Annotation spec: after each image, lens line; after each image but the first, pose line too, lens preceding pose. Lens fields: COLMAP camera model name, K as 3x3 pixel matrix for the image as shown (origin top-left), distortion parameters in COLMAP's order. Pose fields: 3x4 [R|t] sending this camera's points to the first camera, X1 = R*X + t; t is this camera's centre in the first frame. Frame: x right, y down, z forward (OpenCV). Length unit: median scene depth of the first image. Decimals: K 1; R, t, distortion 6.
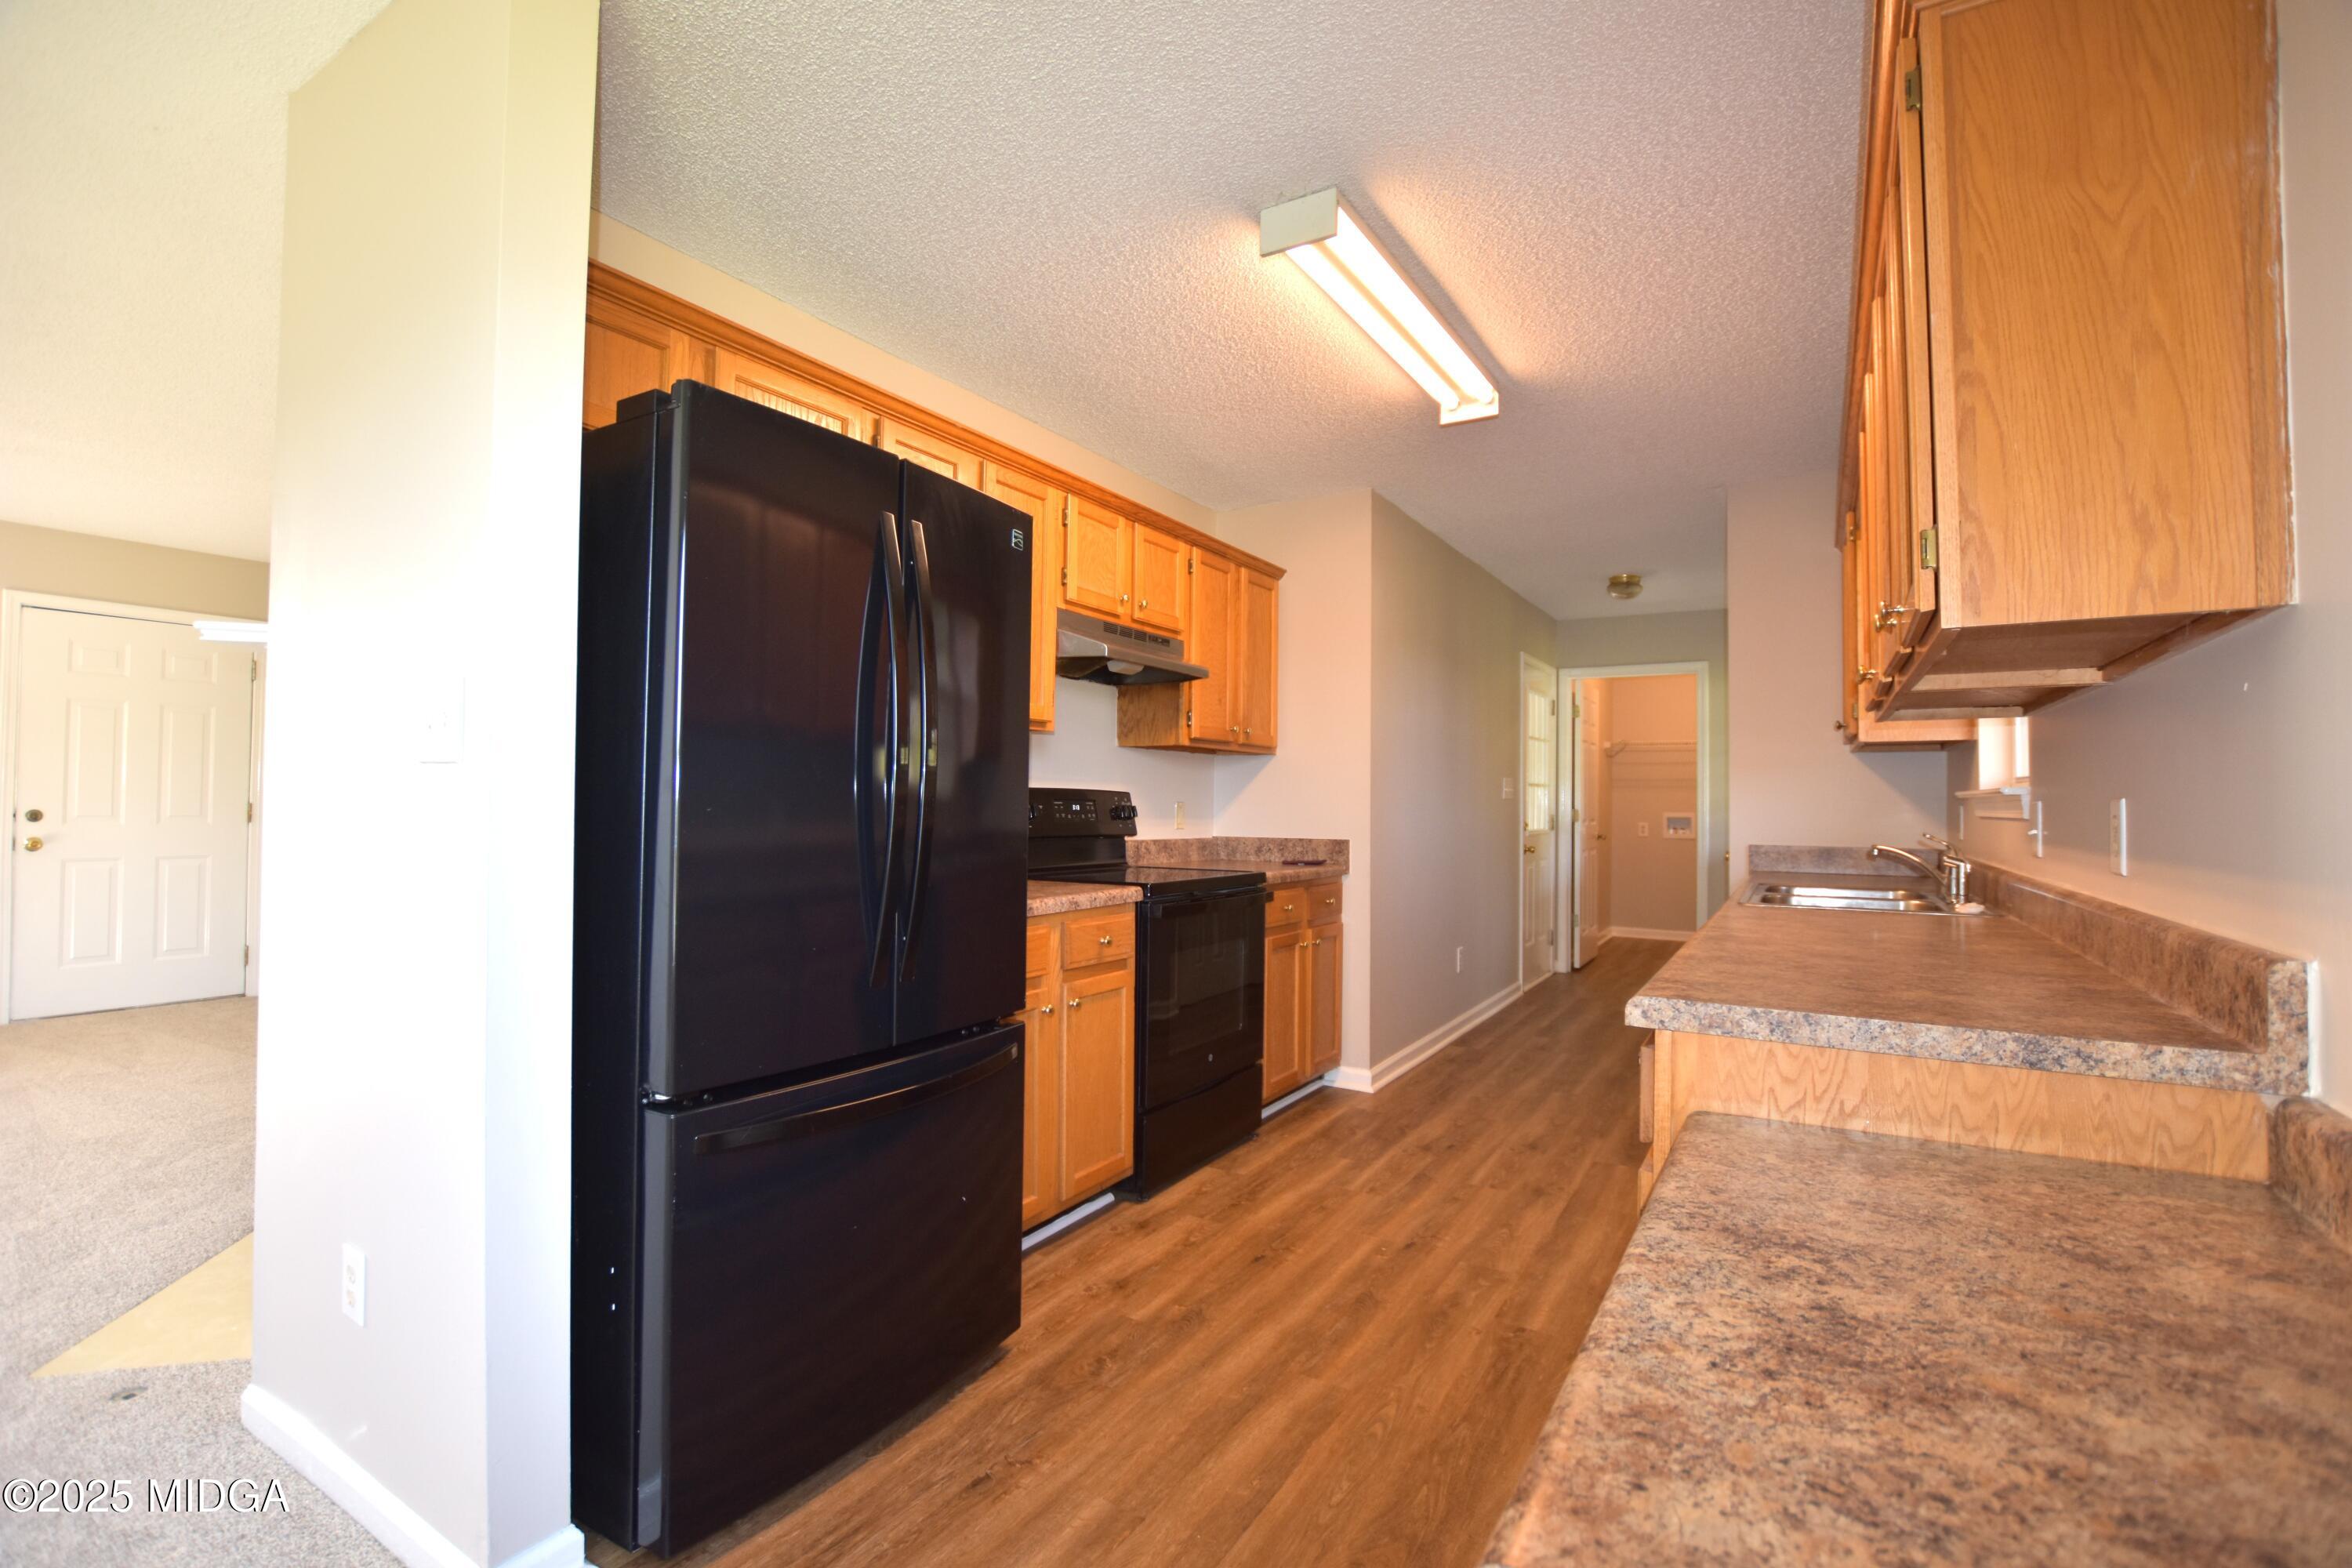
lens RADIAL K [[1048.0, 0, 1178.2], [0, 1048.0, 780.3], [0, 0, 1]] dist [-0.025059, 0.000200]
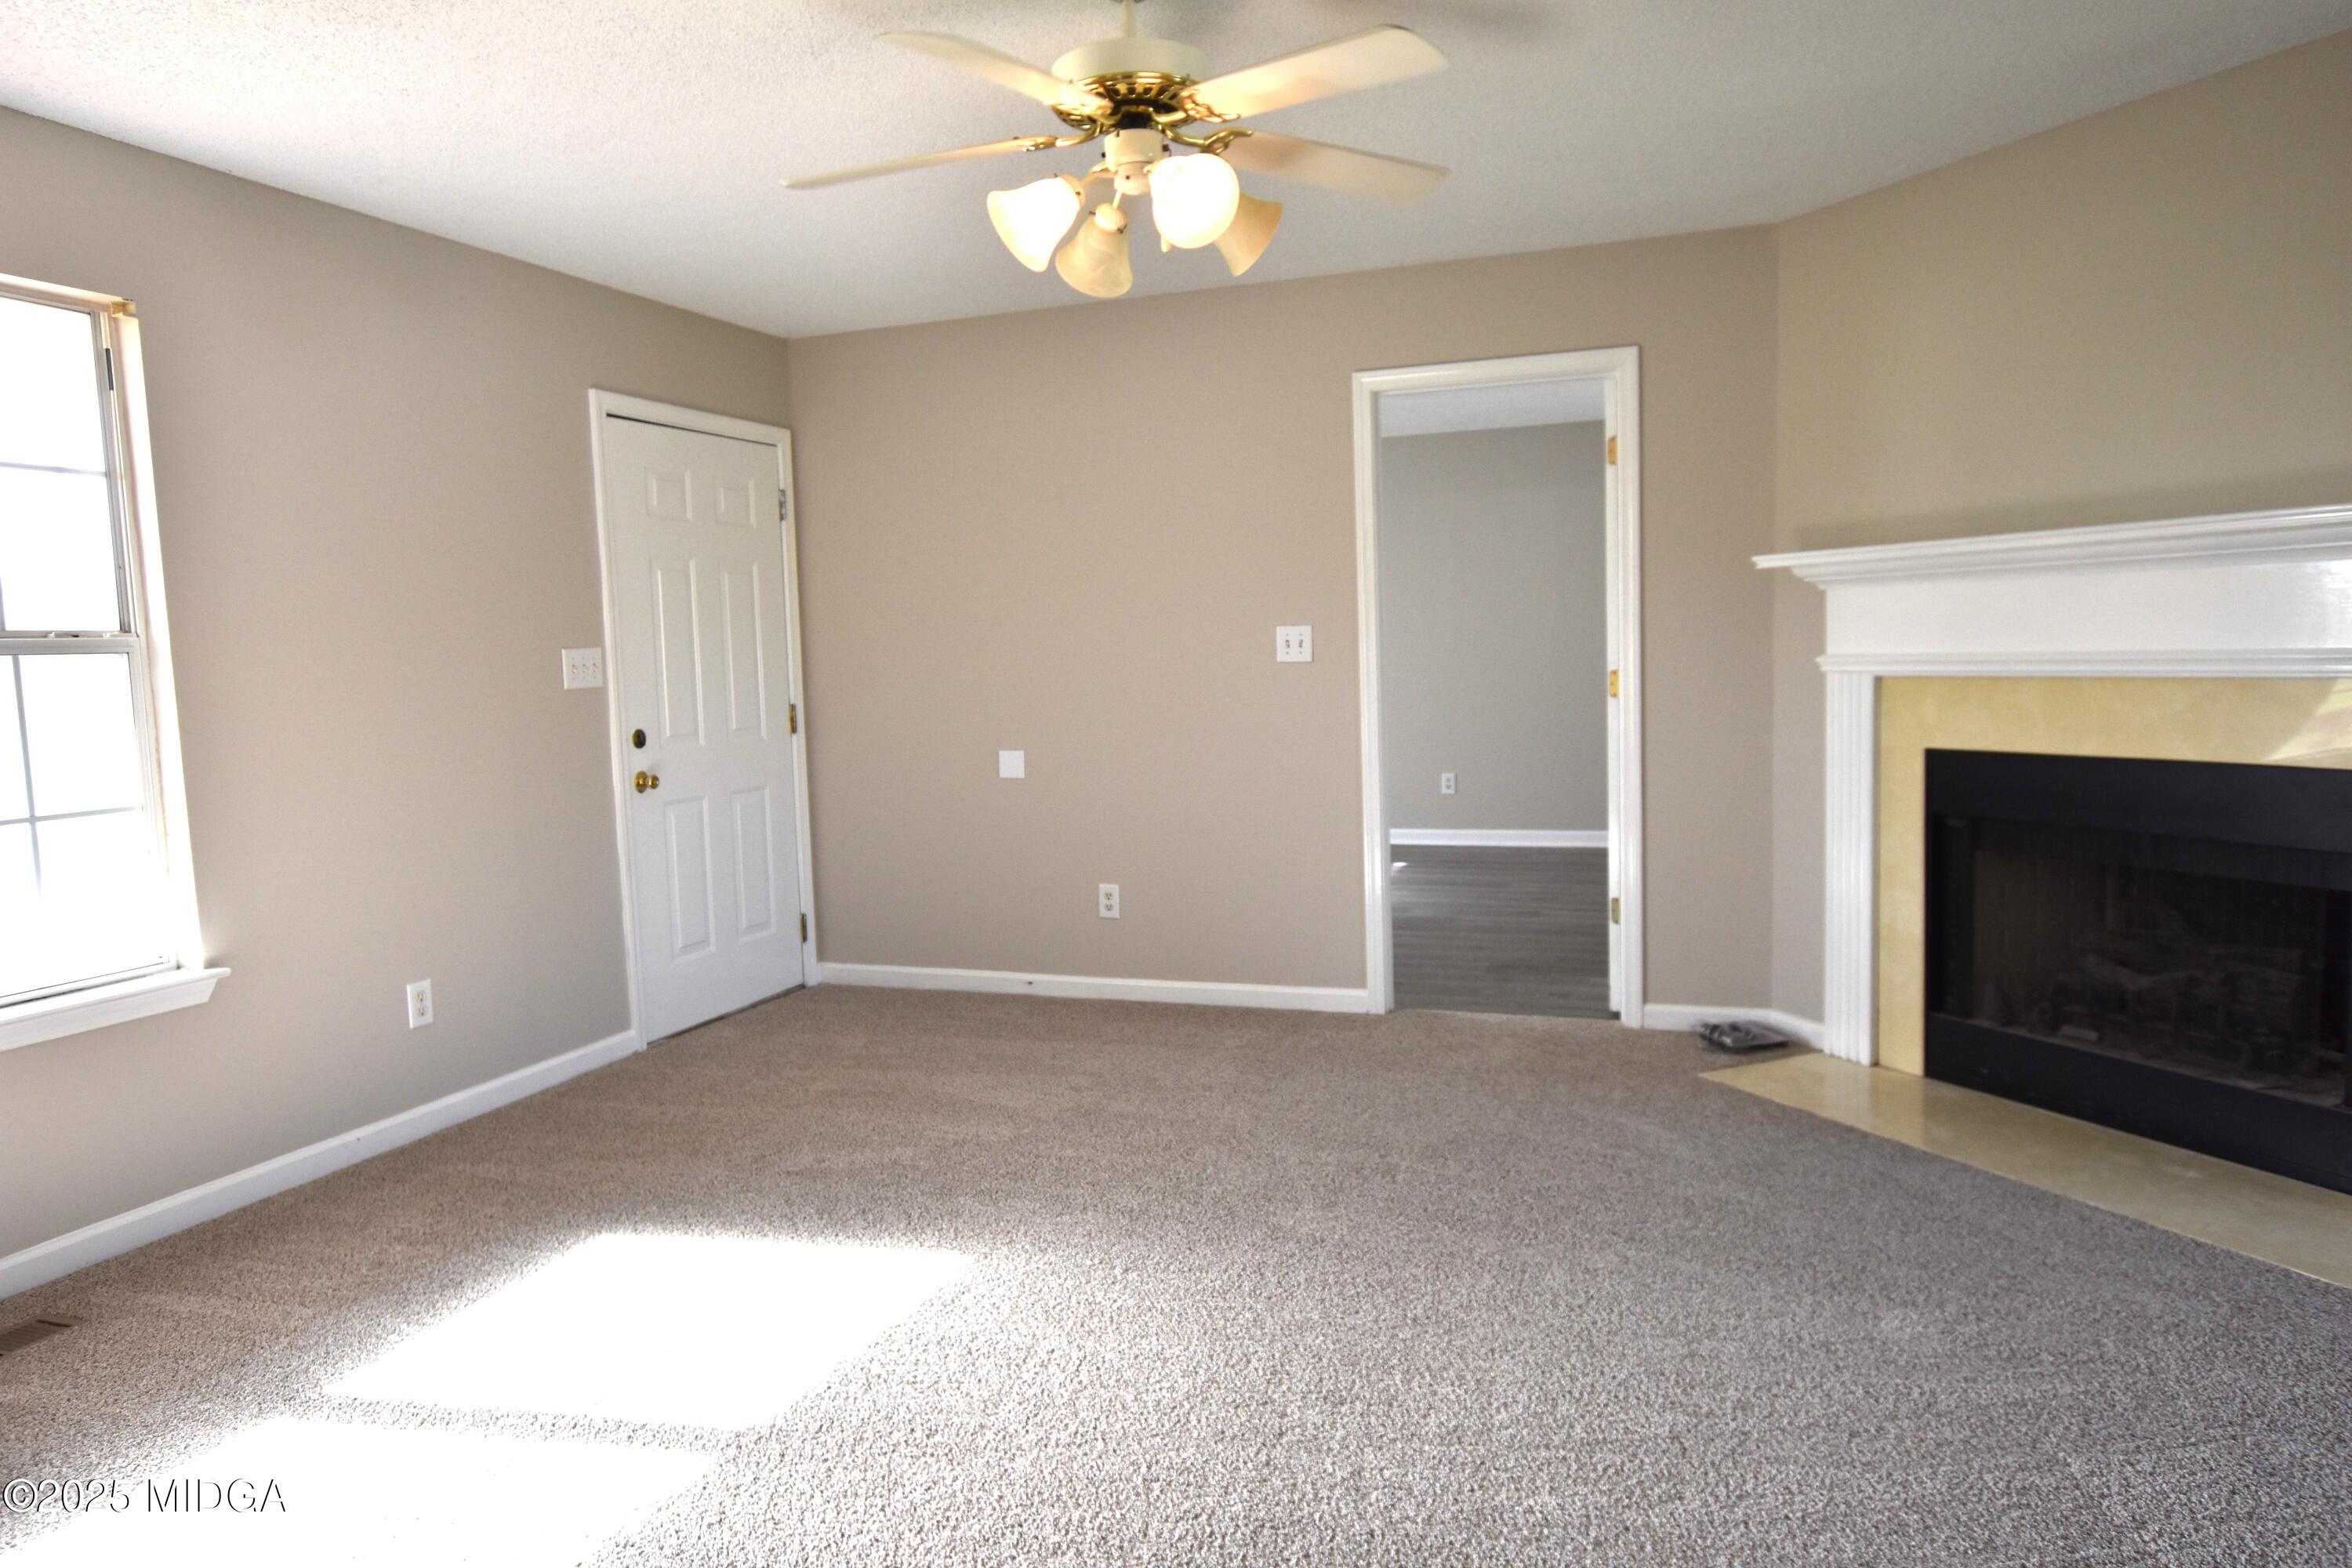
lens RADIAL K [[1538.3, 0, 1178.6], [0, 1538.3, 776.5], [0, 0, 1]] dist [0.000525, 0.006590]
pose [[0.979848, -0.060364, 0.190403, -2.317312], [0.039474, 0.992962, 0.111659, -0.091260], [-0.195803, -0.101893, 0.975335, -0.105341]]
